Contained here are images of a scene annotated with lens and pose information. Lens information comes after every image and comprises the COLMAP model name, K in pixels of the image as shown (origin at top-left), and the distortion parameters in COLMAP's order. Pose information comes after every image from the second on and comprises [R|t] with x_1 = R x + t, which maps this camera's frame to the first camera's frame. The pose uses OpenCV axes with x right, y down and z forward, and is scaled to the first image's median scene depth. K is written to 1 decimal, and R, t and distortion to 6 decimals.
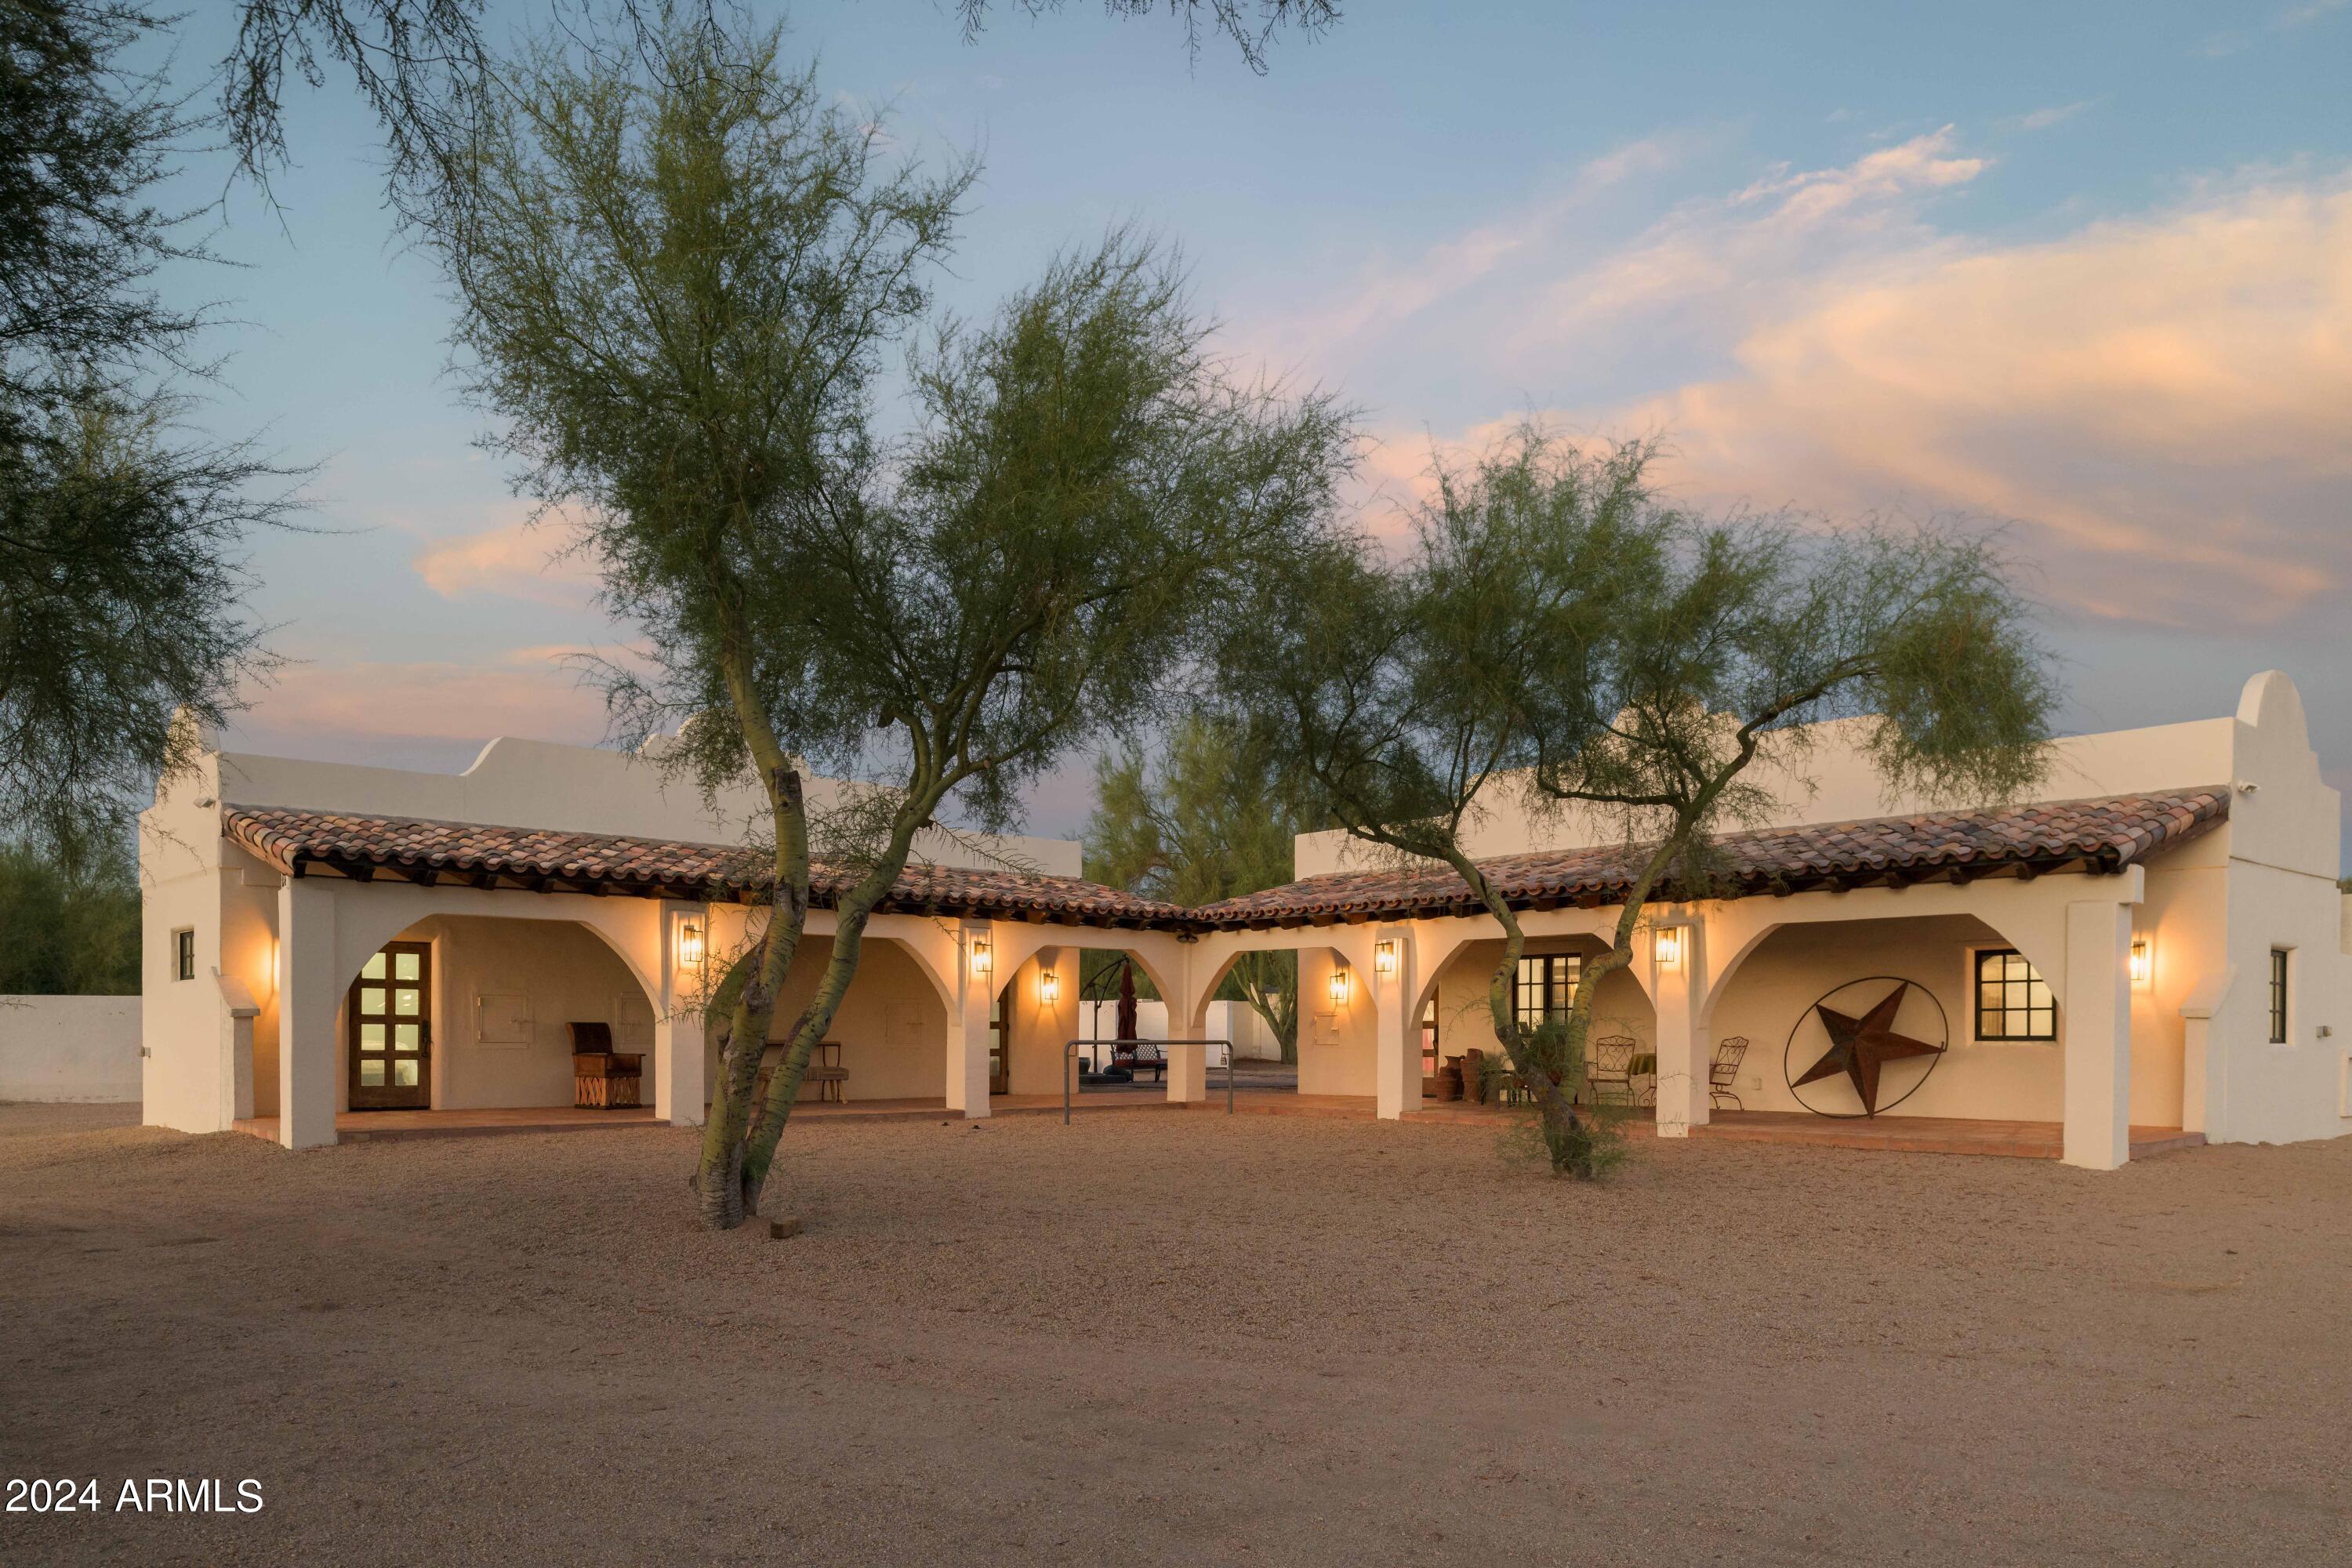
lens RADIAL K [[1667.6, 0, 1176.0], [0, 1667.6, 784.0], [0, 0, 1]] dist [0.000996, 0.000143]
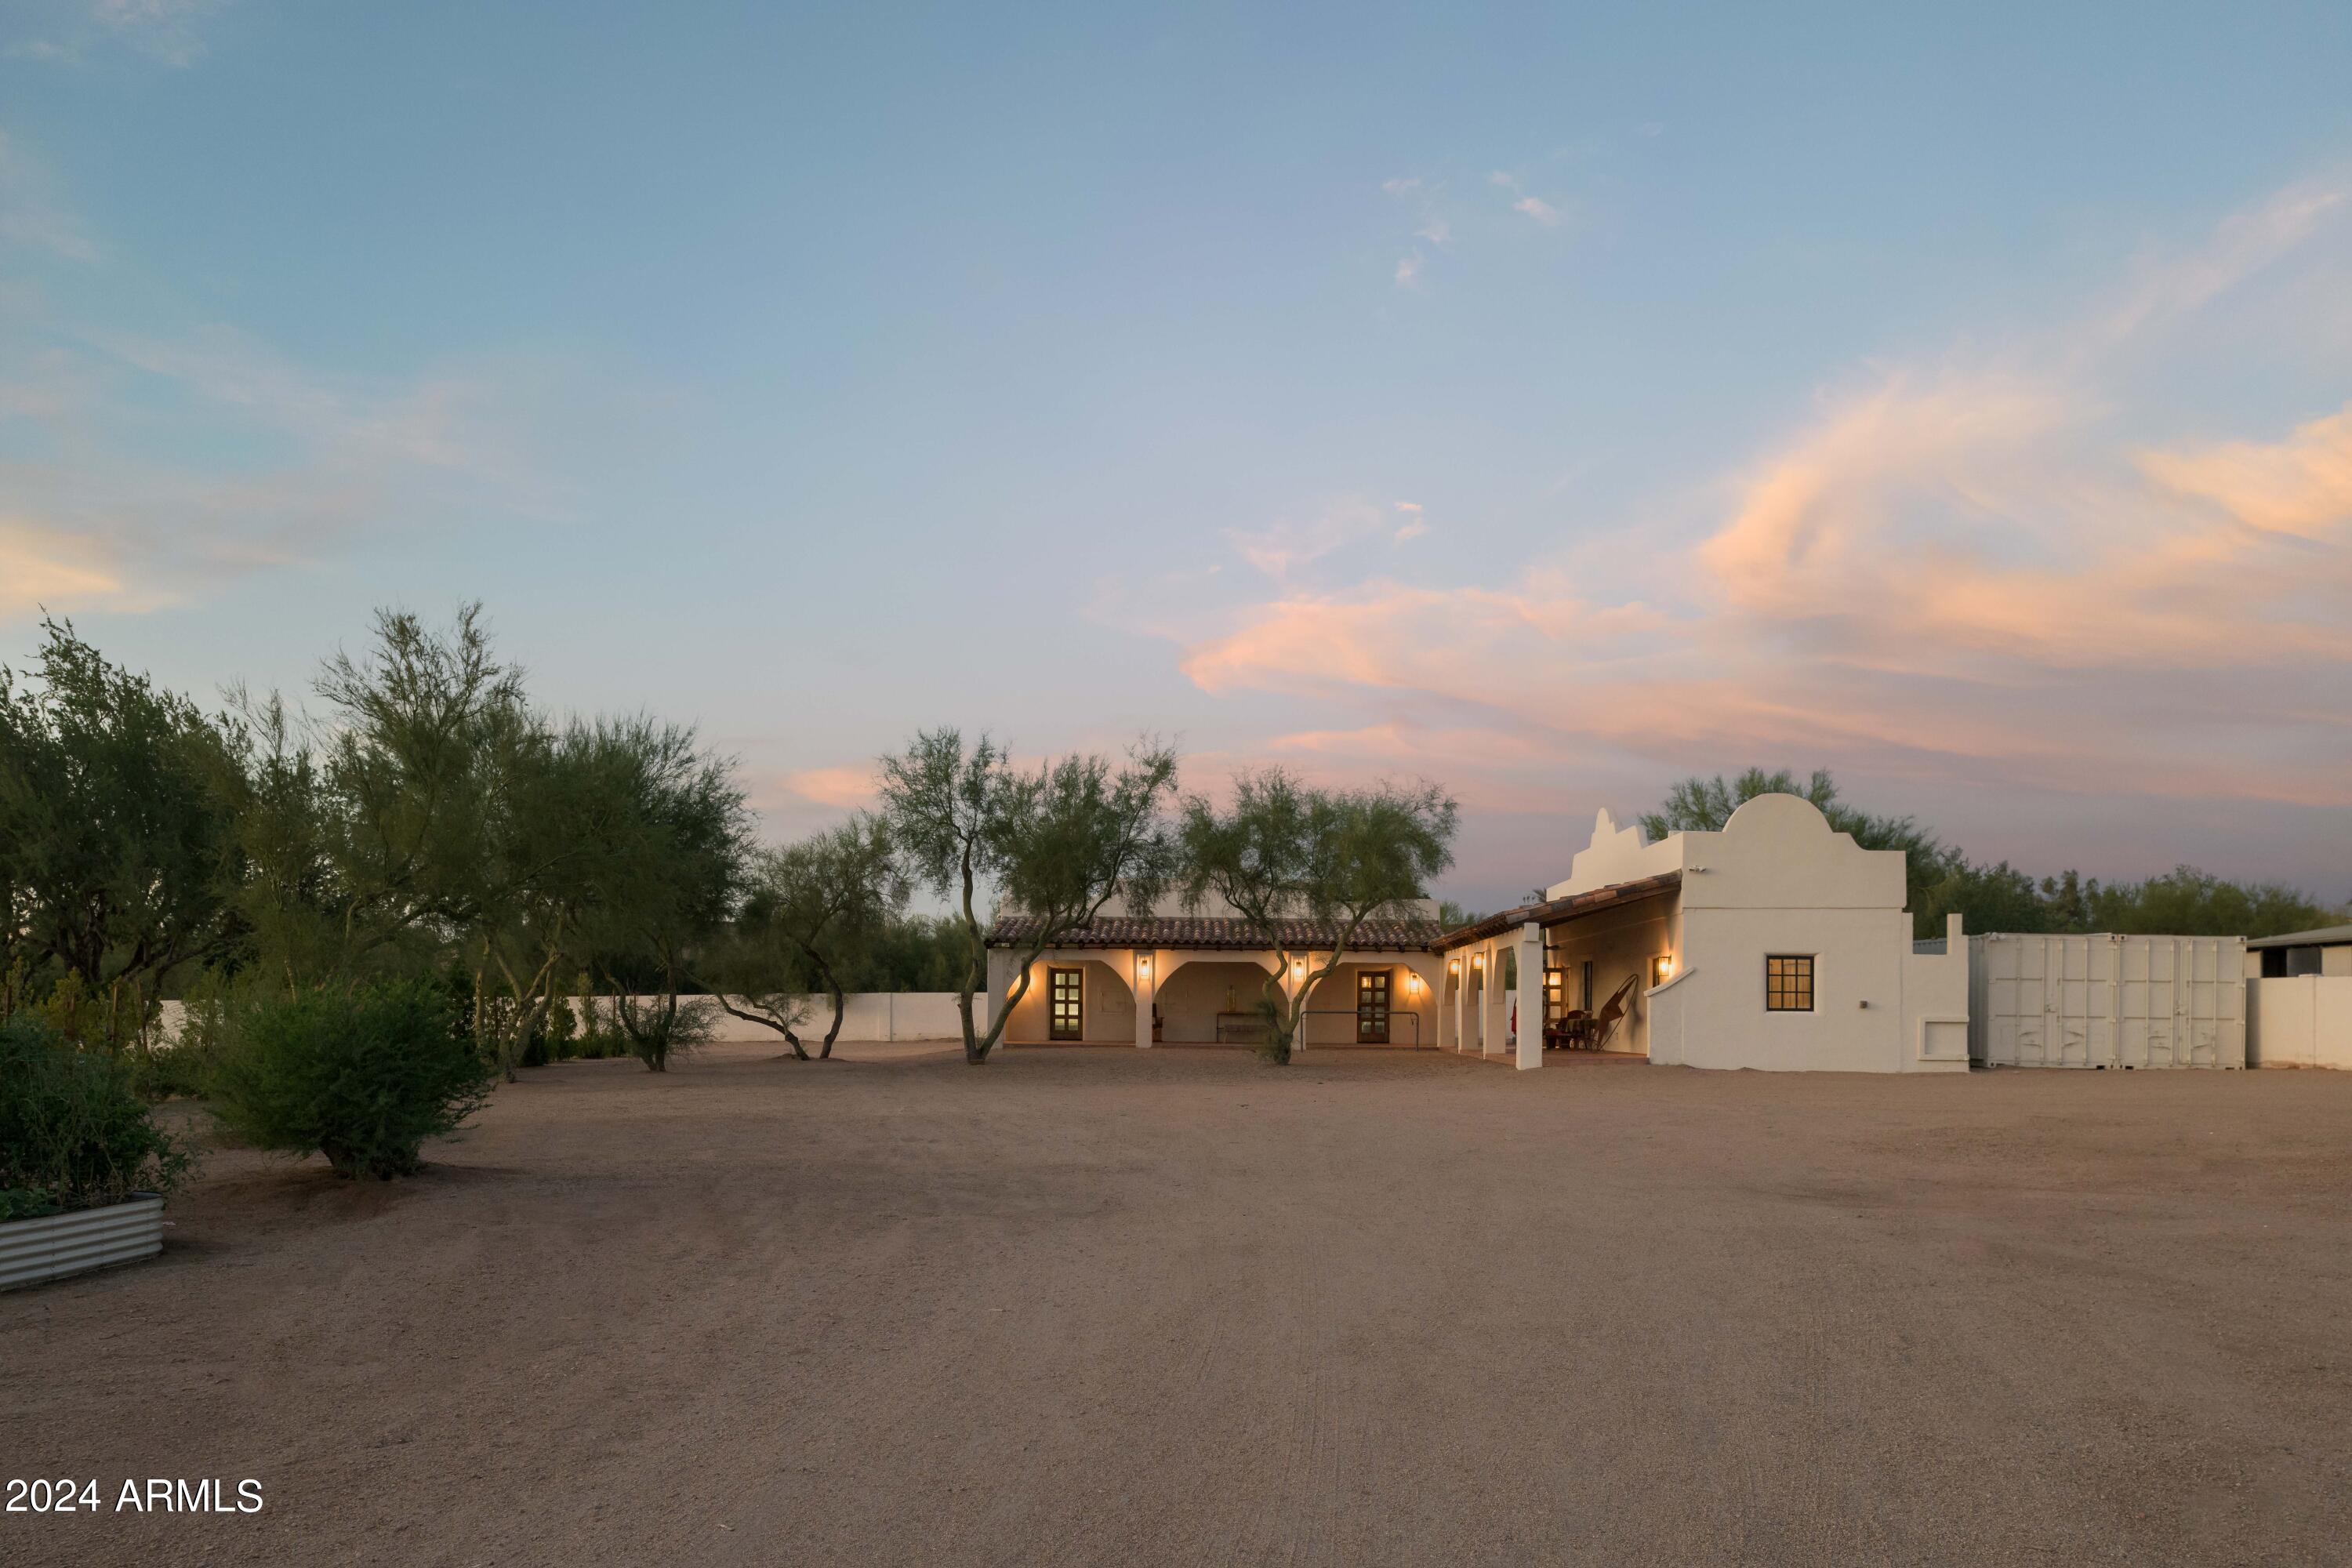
lens RADIAL K [[1667.6, 0, 1176.0], [0, 1667.6, 784.0], [0, 0, 1]] dist [0.000996, 0.000143]
pose [[0.728773, -0.092249, -0.678514, 1.292716], [0.093418, 0.995014, -0.034941, -0.070611], [0.678354, -0.037921, 0.733756, -0.629859]]
